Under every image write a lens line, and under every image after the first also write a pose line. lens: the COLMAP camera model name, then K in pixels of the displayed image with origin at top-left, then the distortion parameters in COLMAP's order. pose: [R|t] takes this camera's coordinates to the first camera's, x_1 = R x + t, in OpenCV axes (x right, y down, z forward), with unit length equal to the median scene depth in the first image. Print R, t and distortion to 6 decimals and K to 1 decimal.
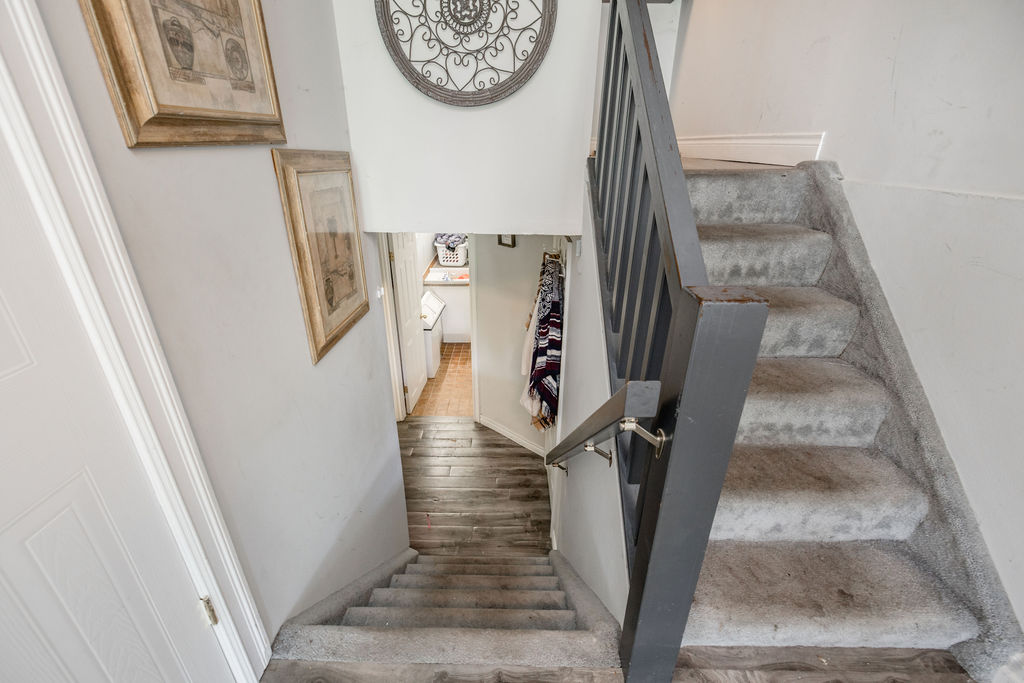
lens RADIAL K [[405.6, 0, 503.9], [0, 405.6, 312.4], [0, 0, 1]] dist [0.000967, 0.000135]
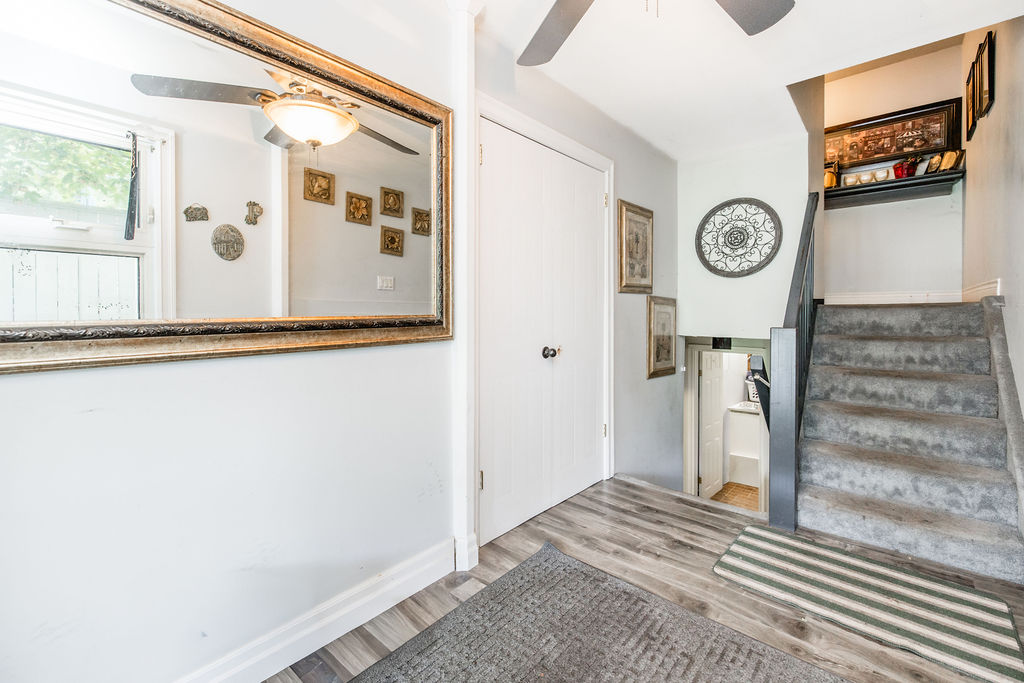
lens RADIAL K [[405.6, 0, 503.9], [0, 405.6, 312.4], [0, 0, 1]] dist [0.000967, 0.000135]
pose [[0.718972, -0.000821, -0.695039, 0.548345], [-0.266208, 0.923418, -0.276465, 0.609151], [0.642038, 0.383795, 0.663693, -1.192910]]
